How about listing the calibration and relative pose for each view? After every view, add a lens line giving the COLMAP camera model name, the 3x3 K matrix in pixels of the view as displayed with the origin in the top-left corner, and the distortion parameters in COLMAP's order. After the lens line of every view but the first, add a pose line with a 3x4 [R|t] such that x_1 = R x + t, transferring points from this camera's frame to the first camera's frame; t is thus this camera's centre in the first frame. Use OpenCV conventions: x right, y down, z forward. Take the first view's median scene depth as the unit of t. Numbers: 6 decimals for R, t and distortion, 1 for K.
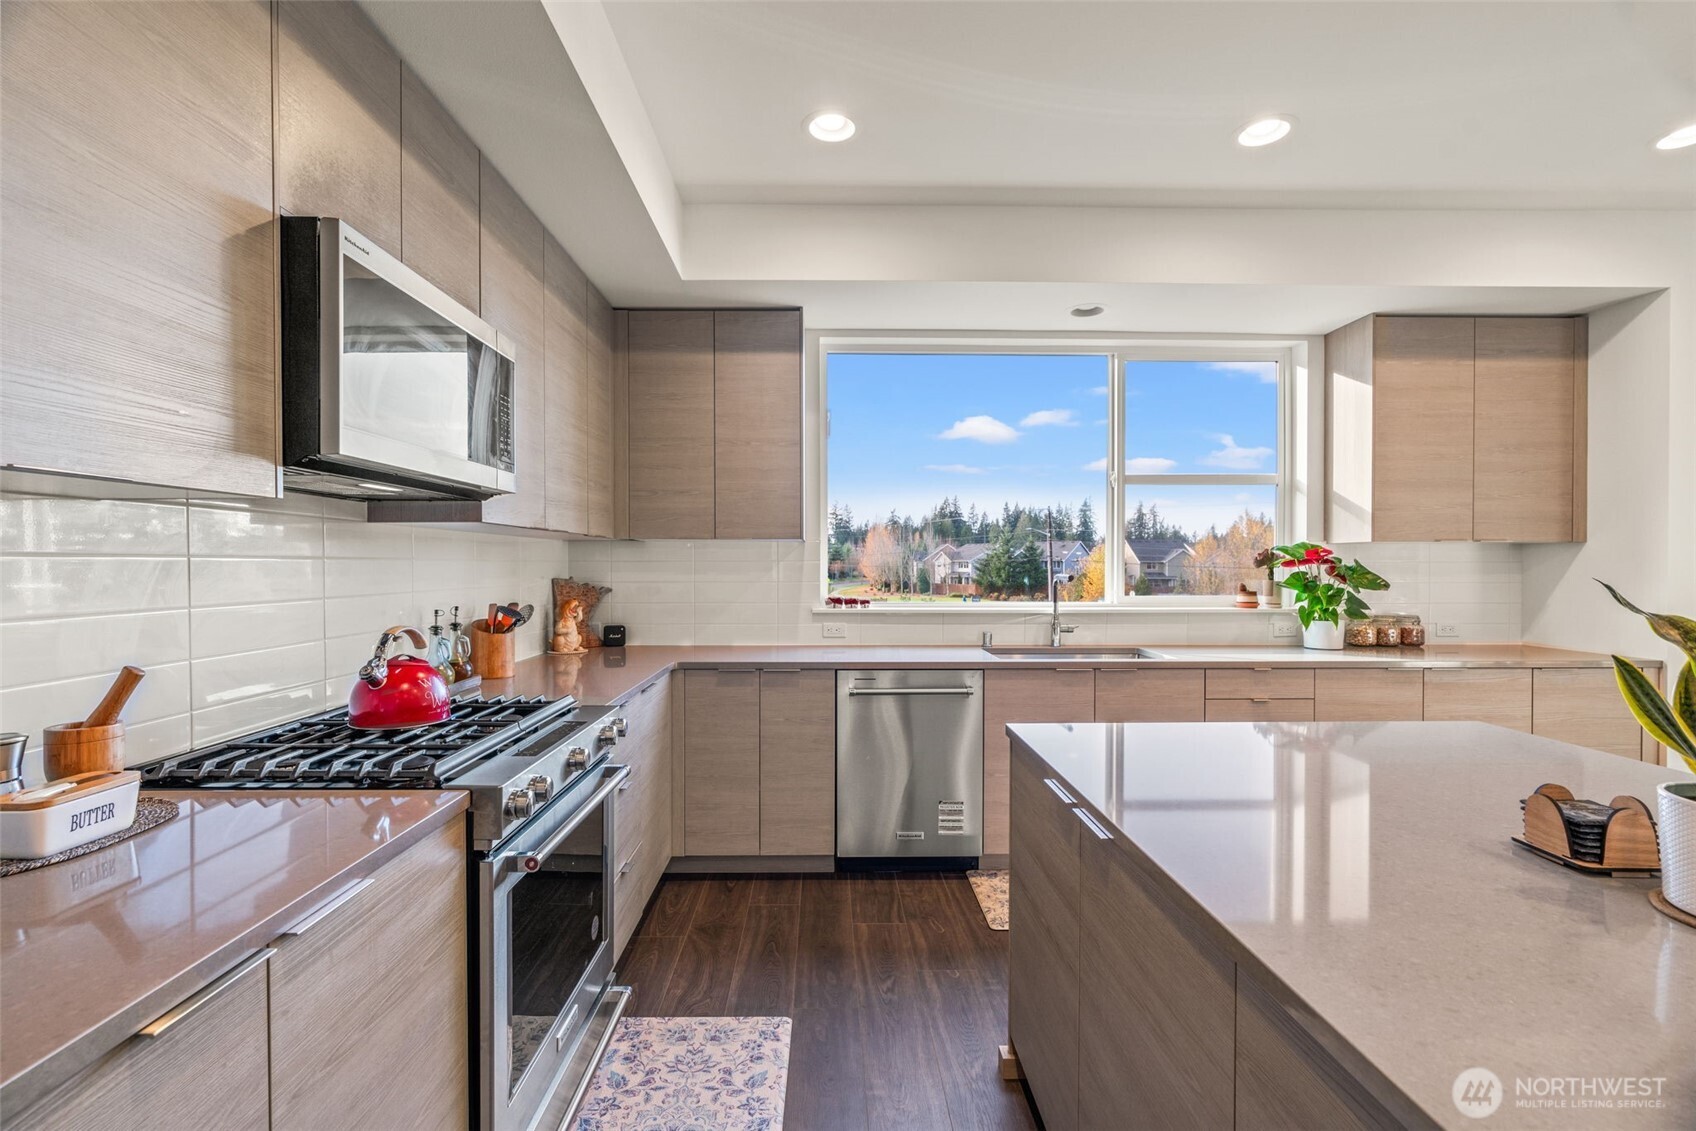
lens RADIAL K [[756.8, 0, 846.0], [0, 756.8, 567.9], [0, 0, 1]] dist [-0.009969, 0.001256]
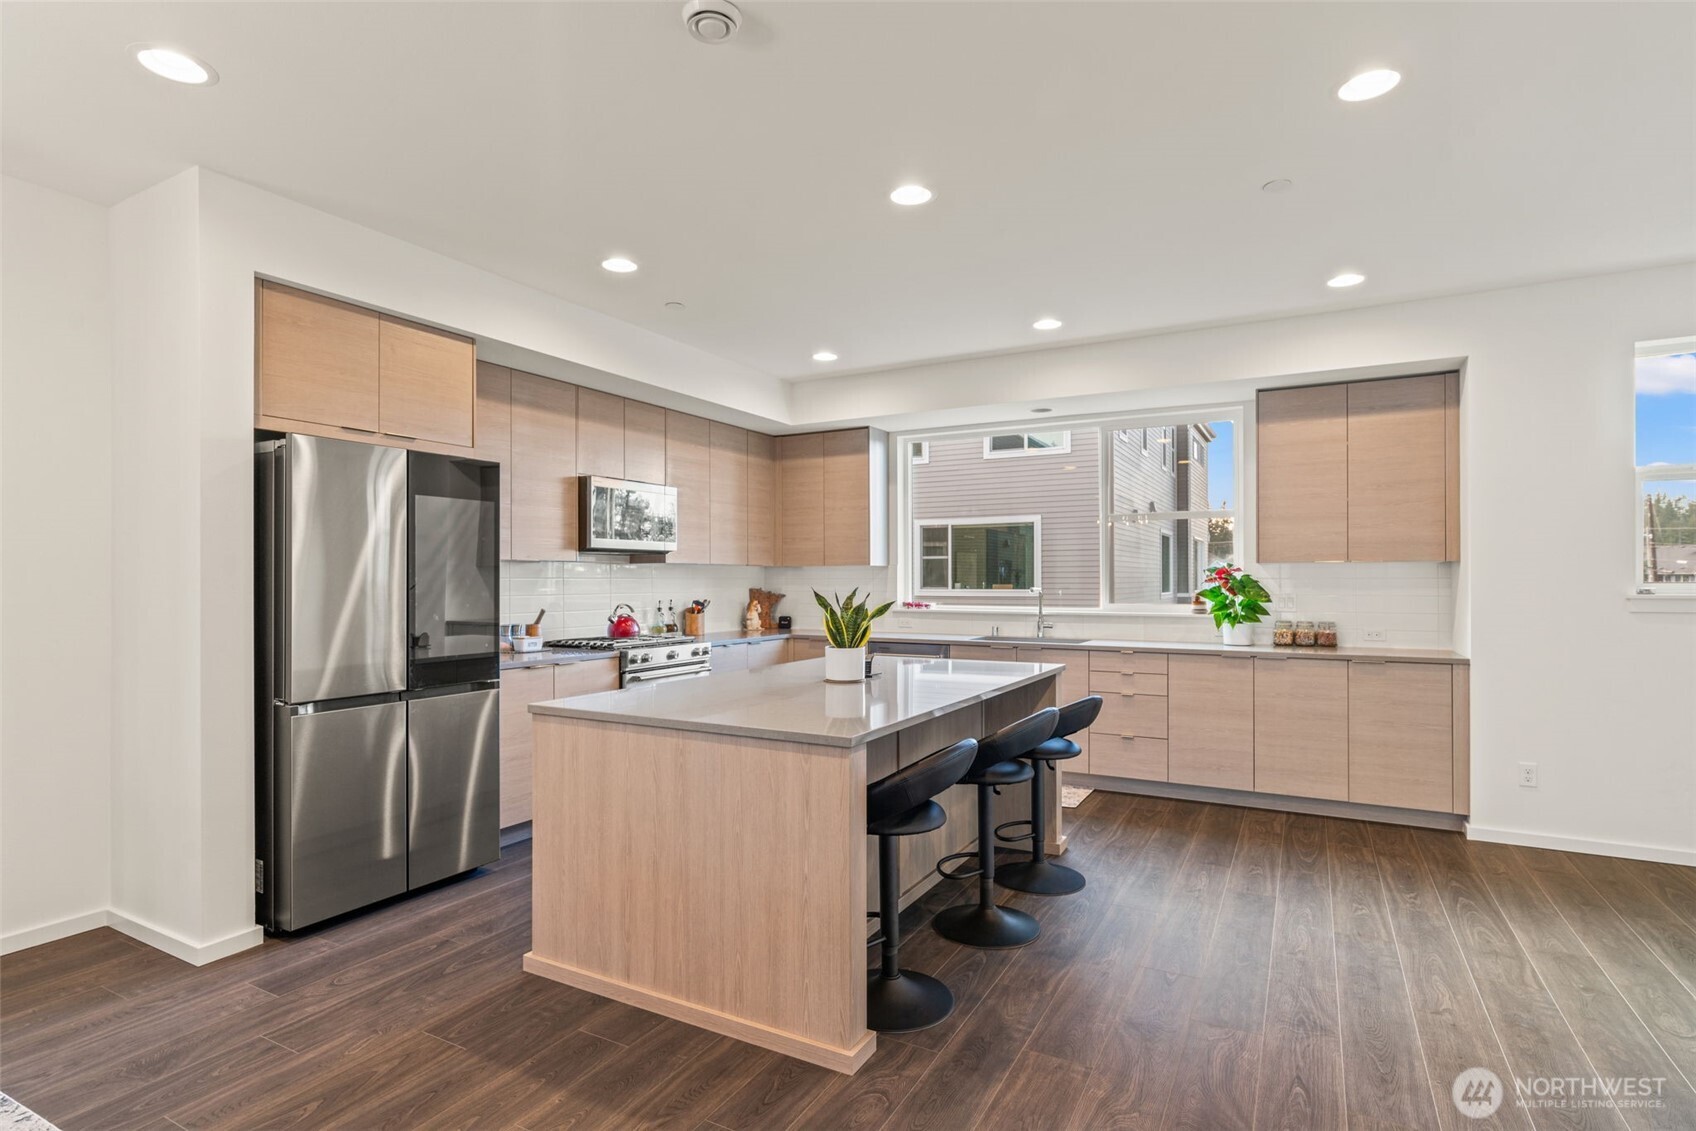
lens RADIAL K [[837.7, 0, 840.6], [0, 837.7, 578.8], [0, 0, 1]] dist [-0.011760, 0.000283]
pose [[0.866852, -0.001221, -0.498565, 0.871196], [-0.001863, 0.999982, -0.005688, 0.001699], [0.498563, 0.005859, 0.866834, -0.675232]]
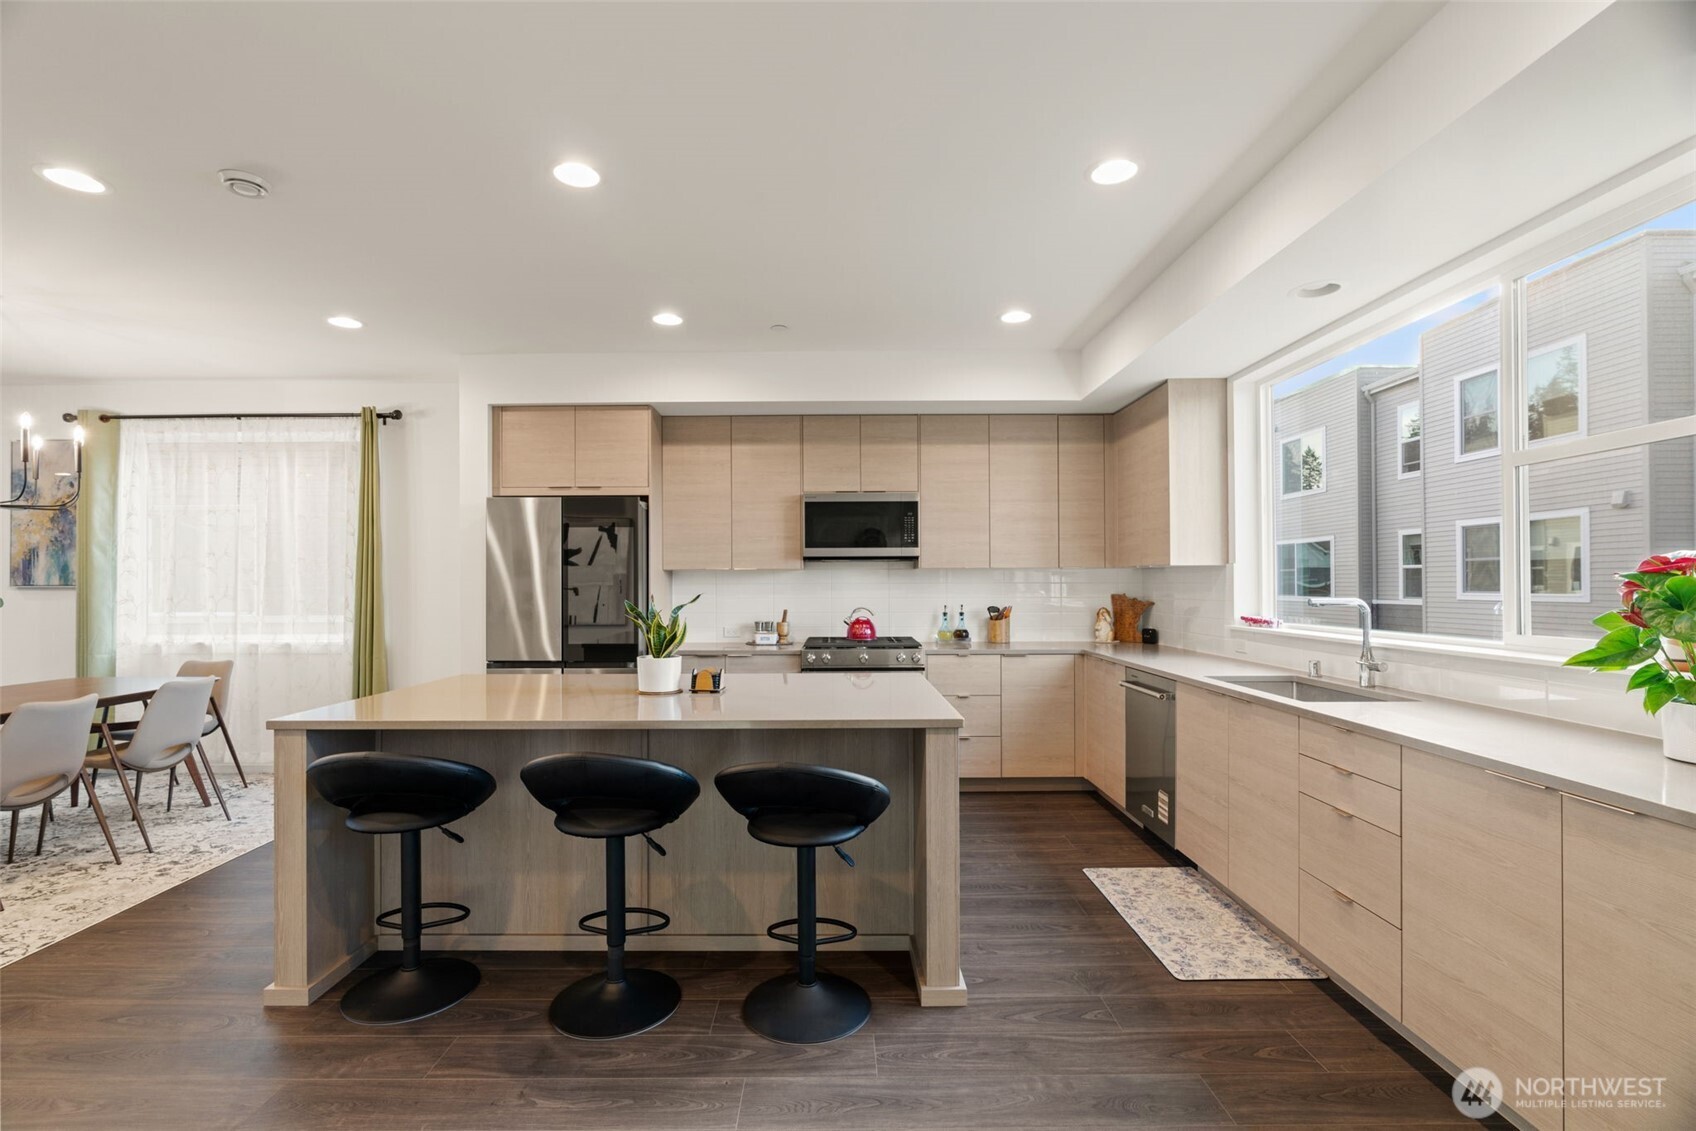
lens RADIAL K [[756.8, 0, 838.6], [0, 756.8, 579.2], [0, 0, 1]] dist [-0.009969, 0.001256]
pose [[0.000434, -0.004678, -0.999989, 1.277890], [-0.002762, 0.999985, -0.004679, -0.009553], [0.999996, 0.002764, 0.000421, 0.496160]]
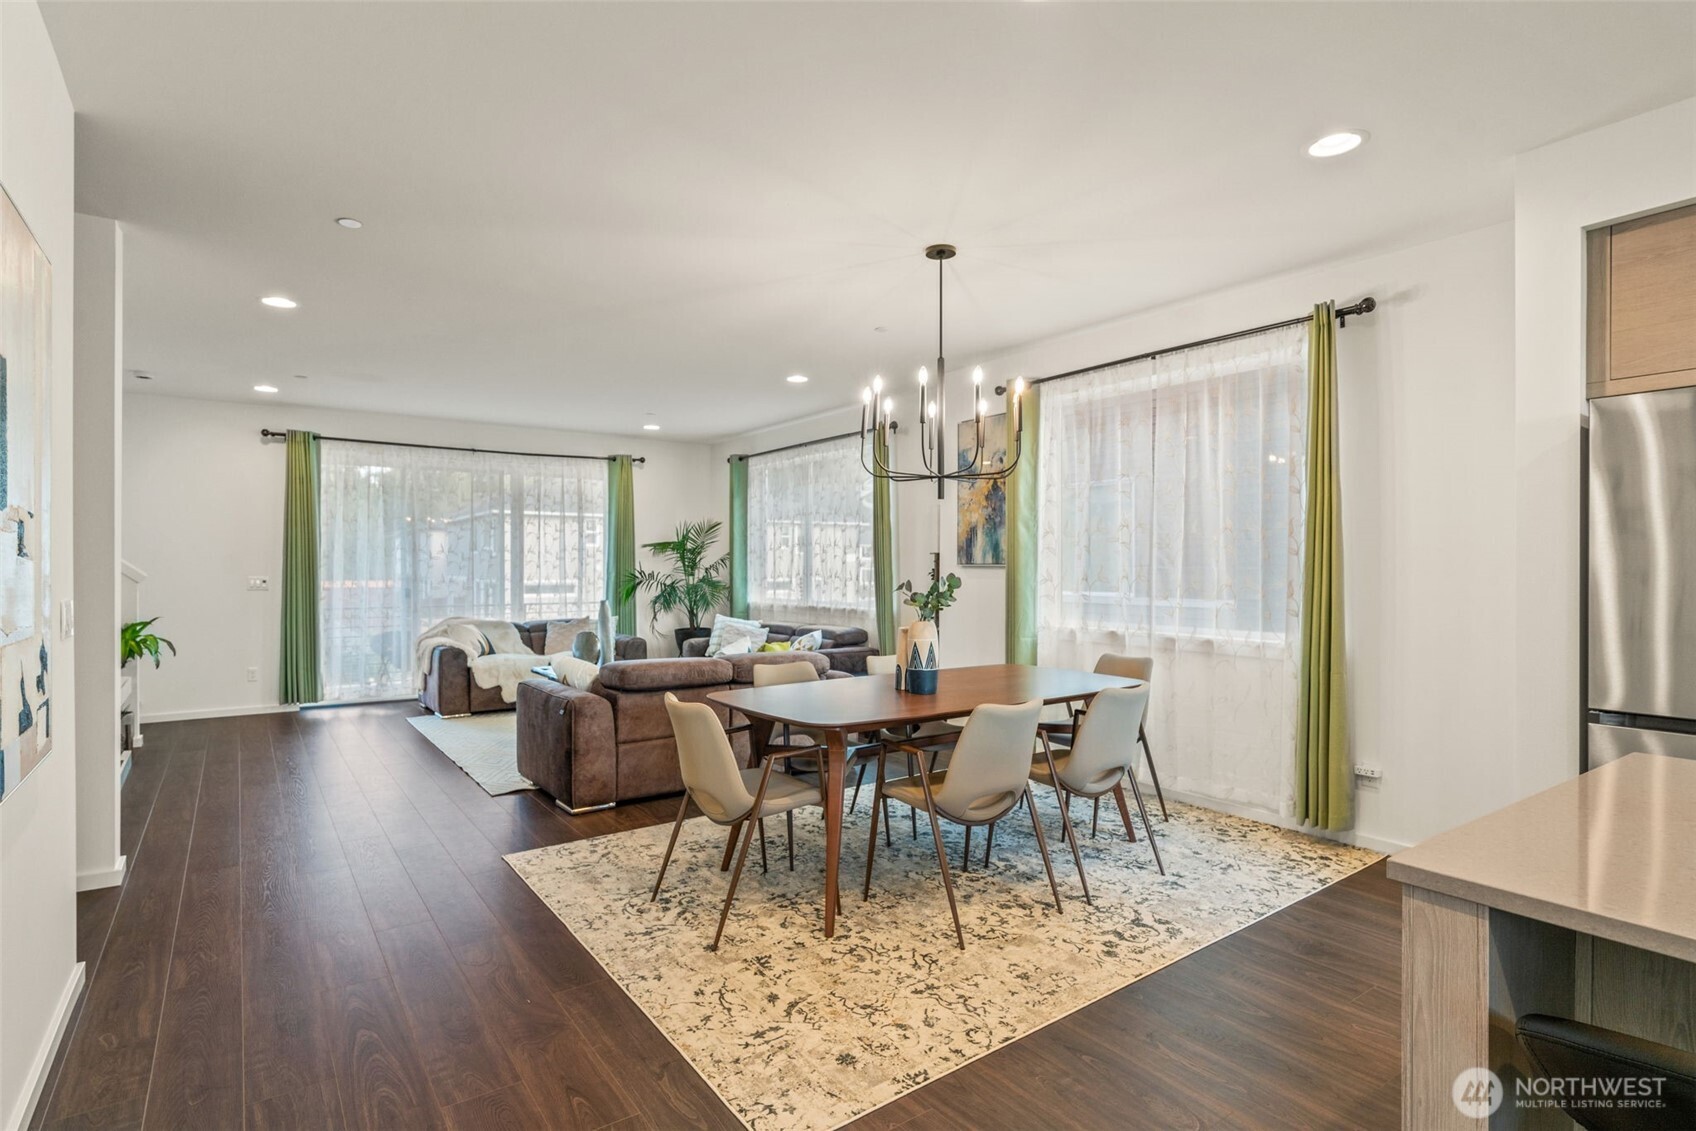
lens RADIAL K [[837.7, 0, 855.2], [0, 837.7, 569.1], [0, 0, 1]] dist [-0.011760, 0.000283]
pose [[-0.809053, 0.006750, -0.587697, 0.930965], [-0.001119, 0.999915, 0.013025, -0.010491], [0.587735, 0.011196, -0.808976, 0.072380]]
